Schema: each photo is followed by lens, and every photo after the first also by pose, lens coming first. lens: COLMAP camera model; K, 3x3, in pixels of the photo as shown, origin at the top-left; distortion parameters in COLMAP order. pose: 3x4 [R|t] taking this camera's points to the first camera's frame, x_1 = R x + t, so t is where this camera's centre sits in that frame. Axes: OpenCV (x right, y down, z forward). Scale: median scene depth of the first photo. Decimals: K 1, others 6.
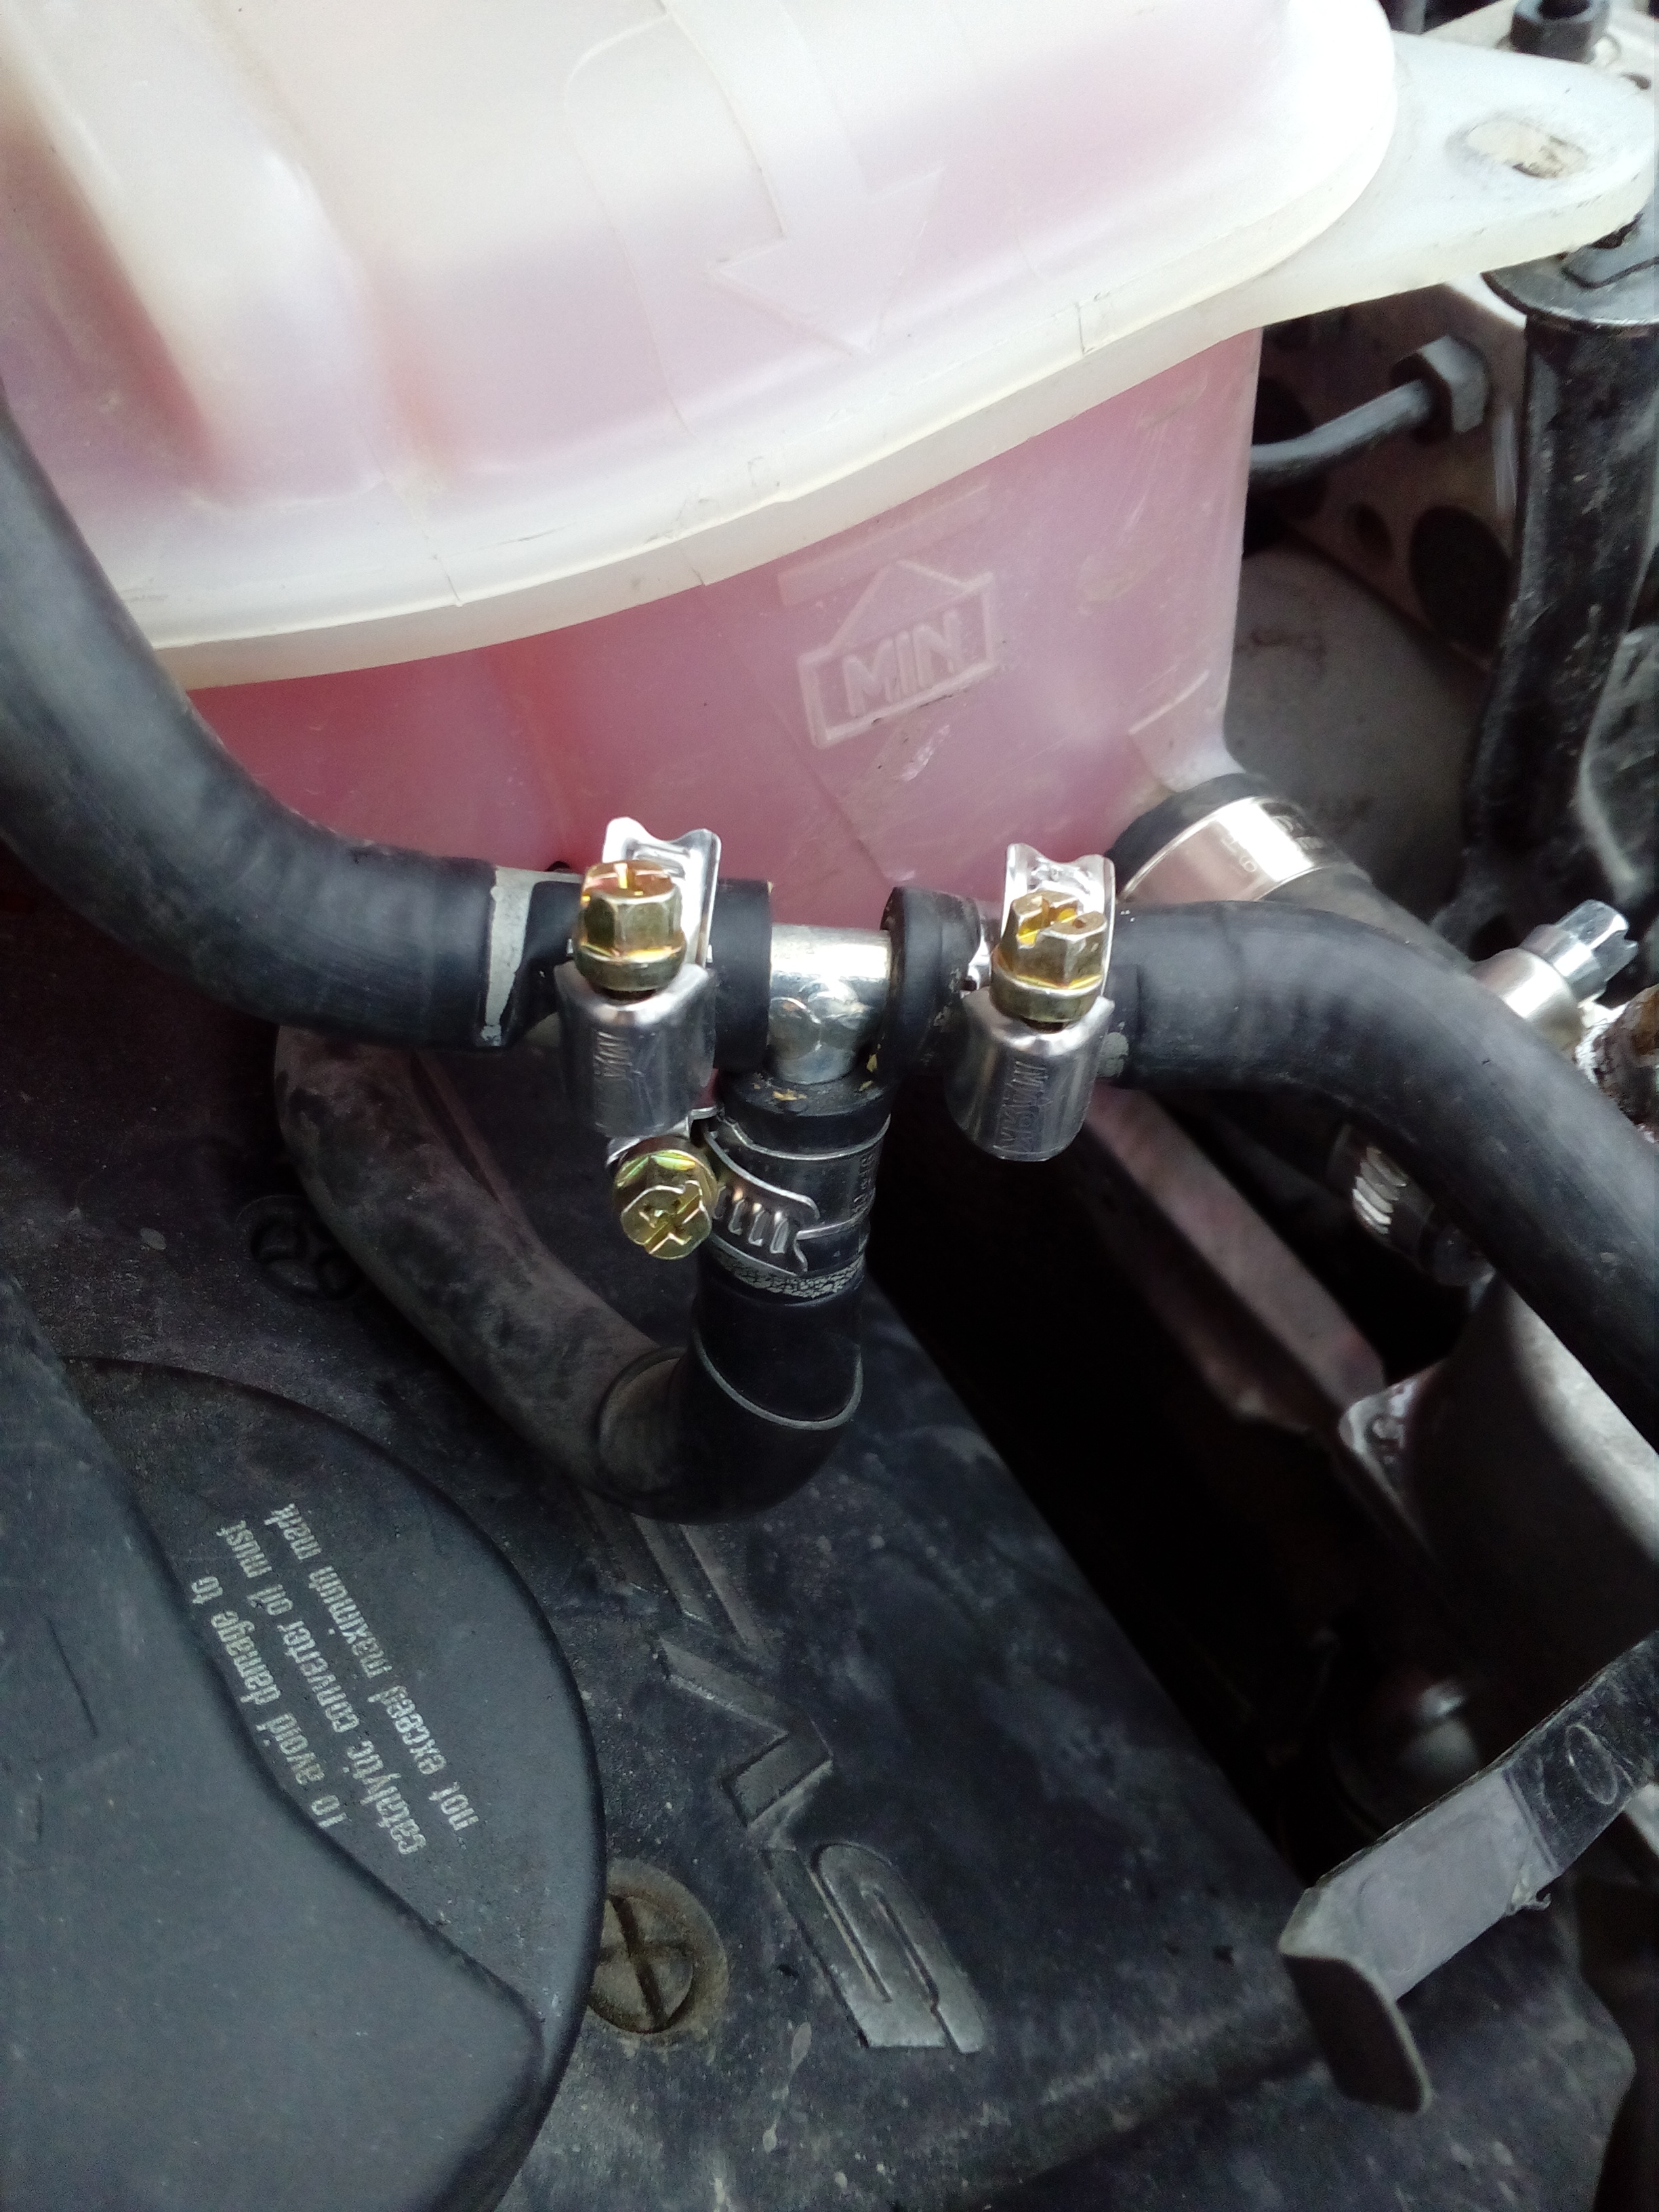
lens RADIAL K [[1870.6, 0, 816.2], [0, 1870.6, 1112.8], [0, 0, 1]] dist [0.010146, -0.055977]
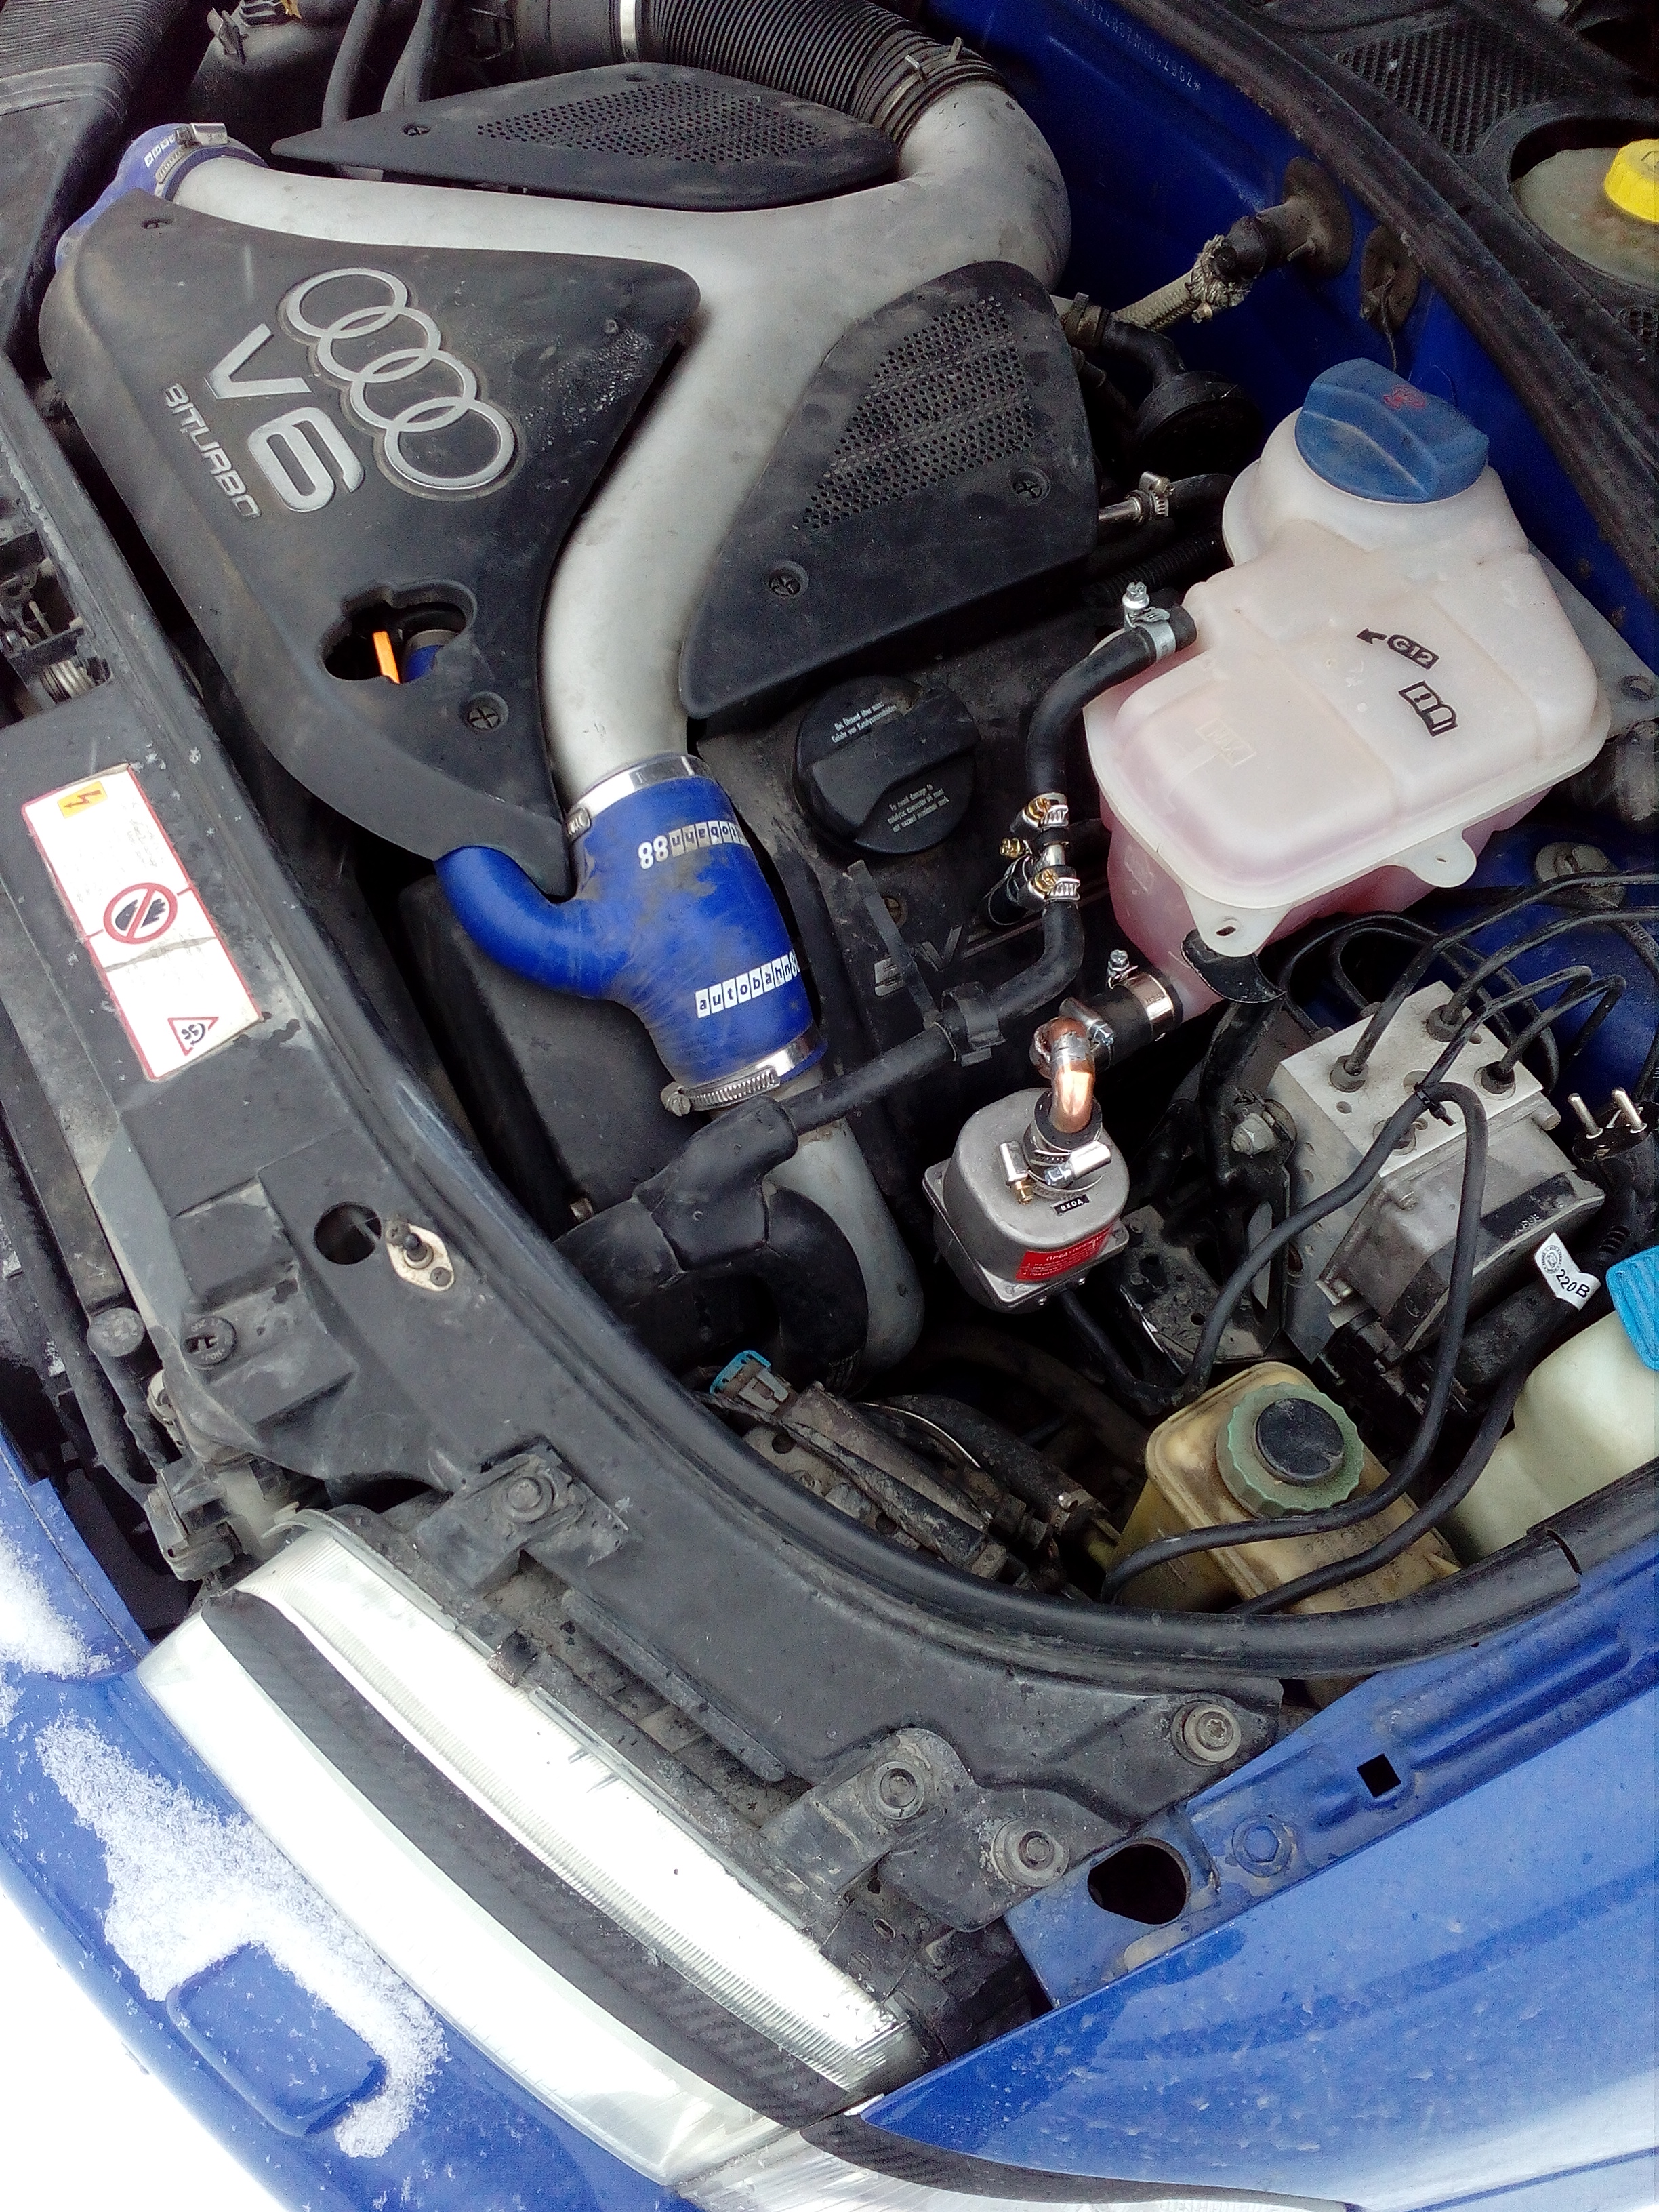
lens RADIAL K [[1870.6, 0, 834.1], [0, 1870.6, 1098.6], [0, 0, 1]] dist [0.010146, -0.055977]
pose [[0.031379, 0.894444, -0.446077, 2.549898], [-0.850649, 0.258229, 0.457946, -1.554368], [0.524797, 0.365085, 0.768961, -2.668737]]
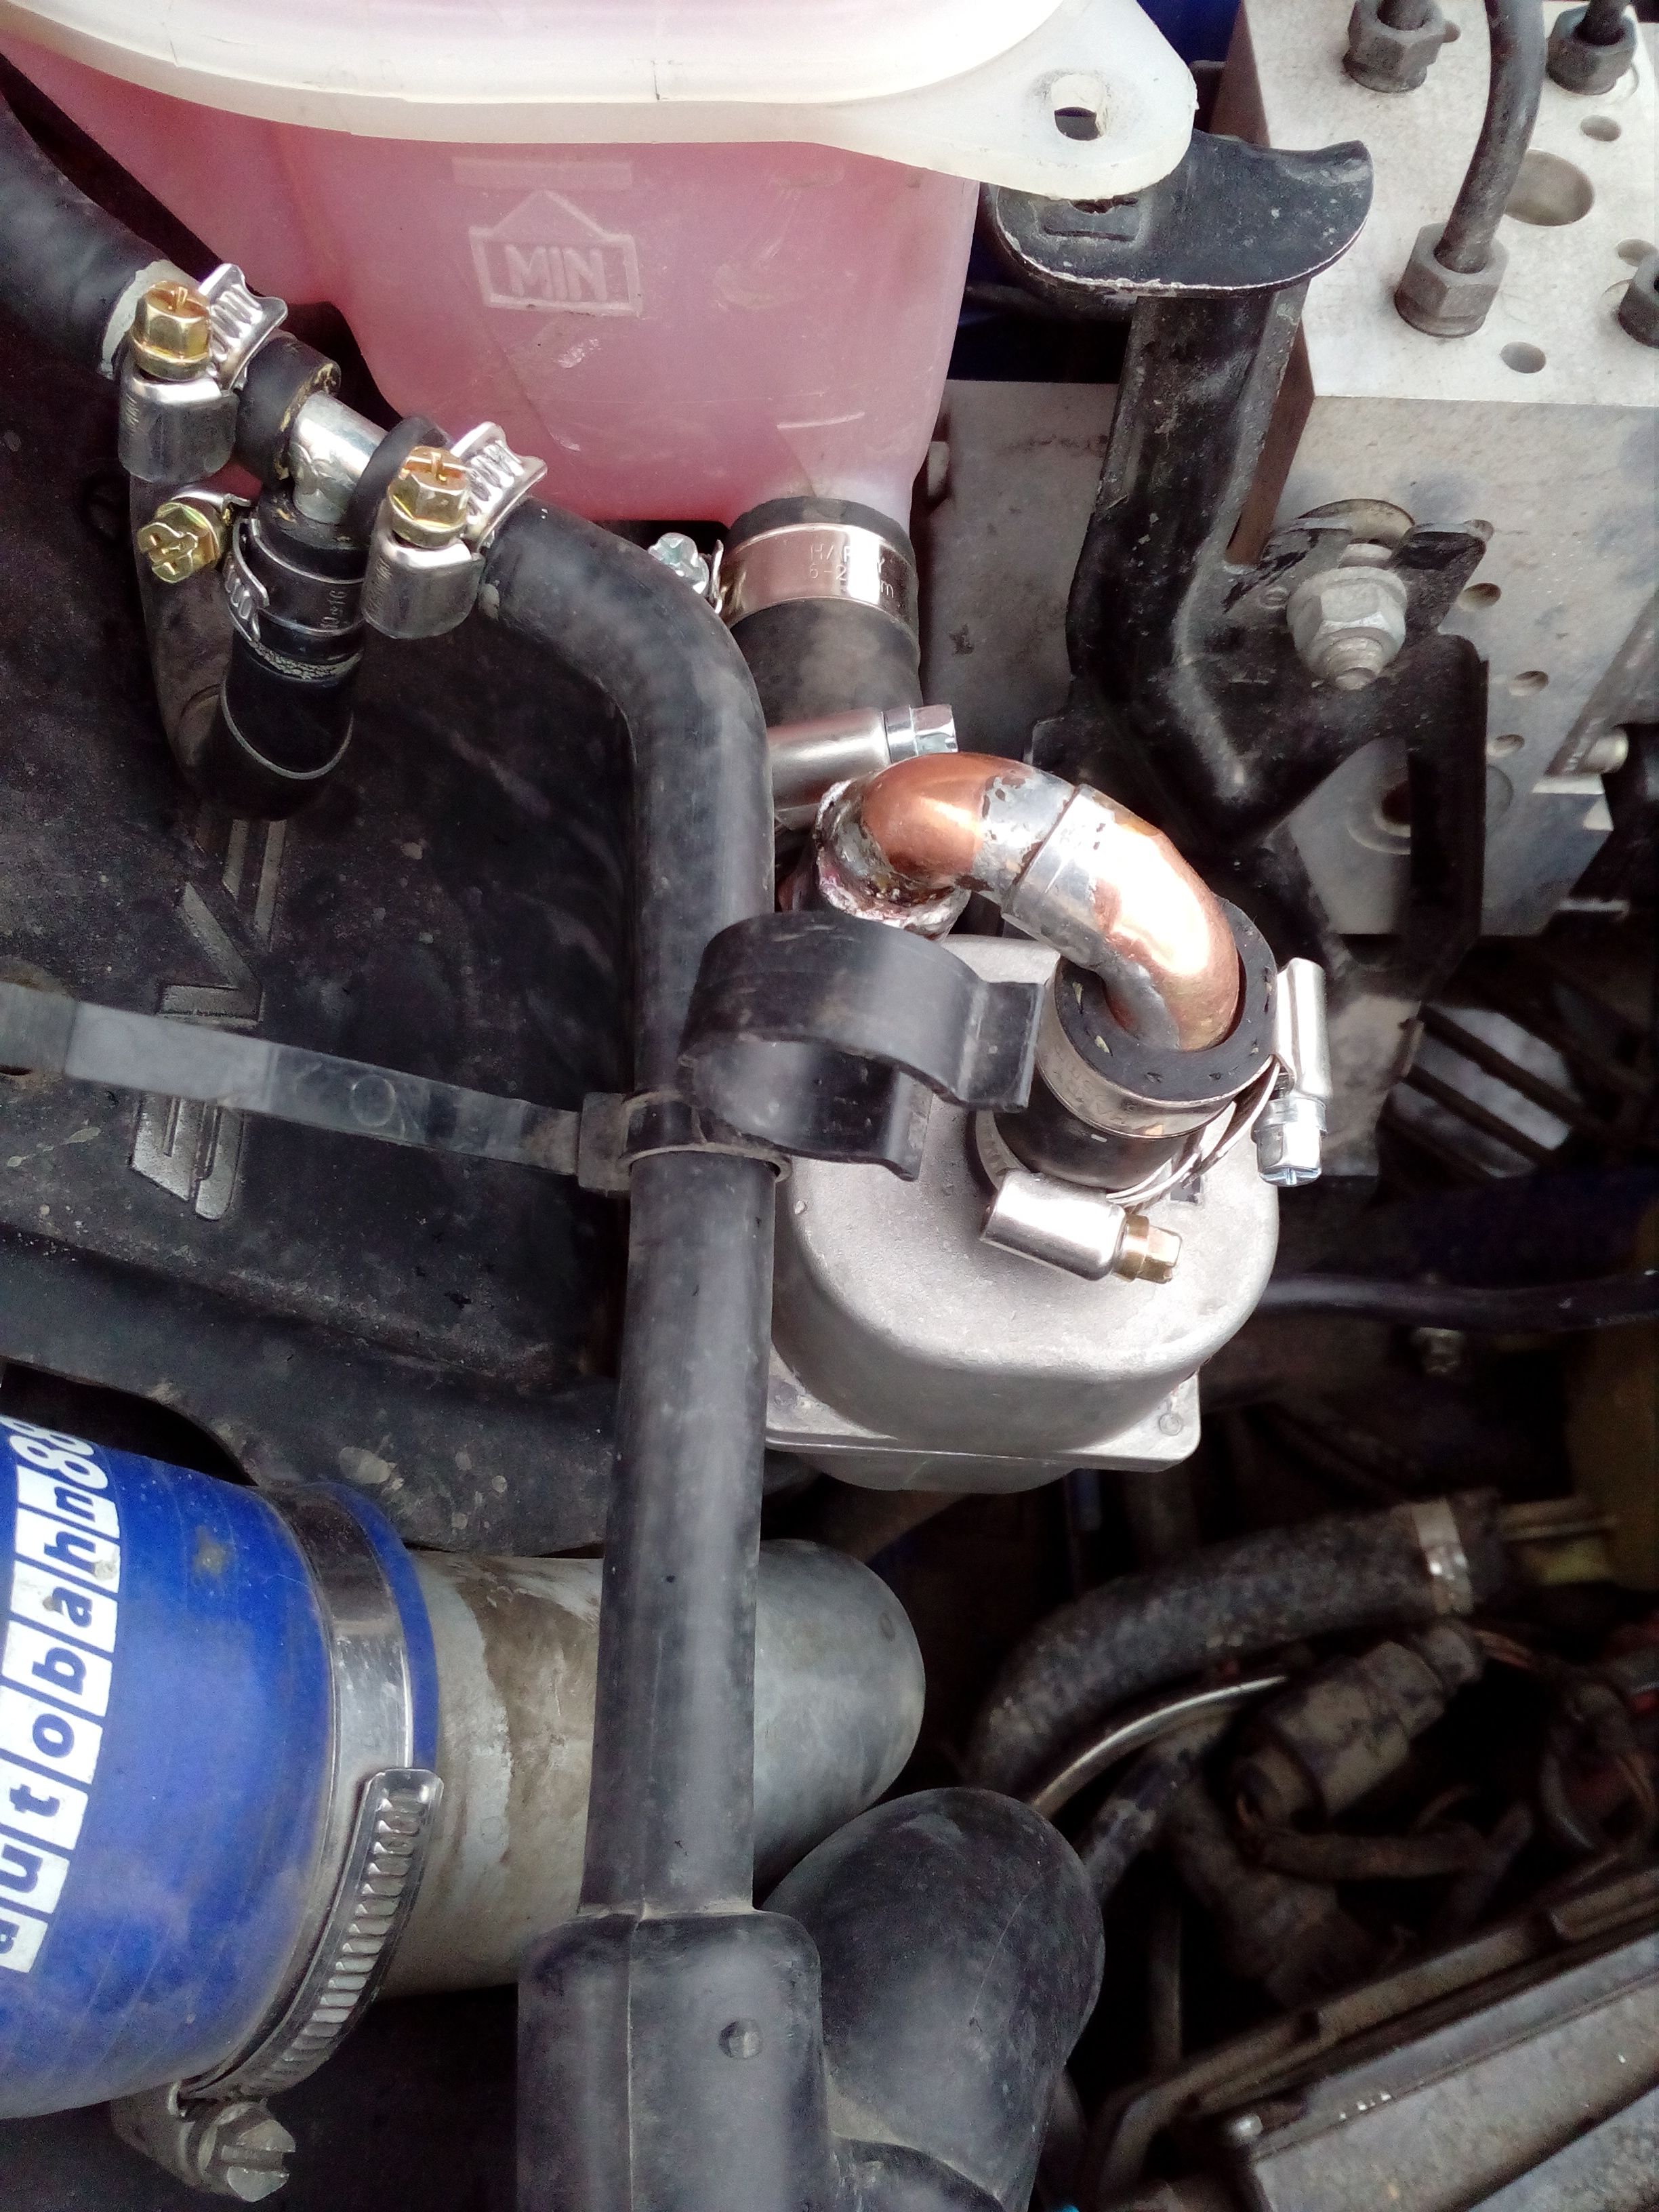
lens RADIAL K [[1870.6, 0, 827.6], [0, 1870.6, 1114.3], [0, 0, 1]] dist [0.010146, -0.055977]
pose [[0.859841, 0.505518, -0.071594, 0.609654], [-0.480616, 0.848729, 0.220606, -0.122226], [0.172284, -0.155277, 0.972732, -0.332865]]
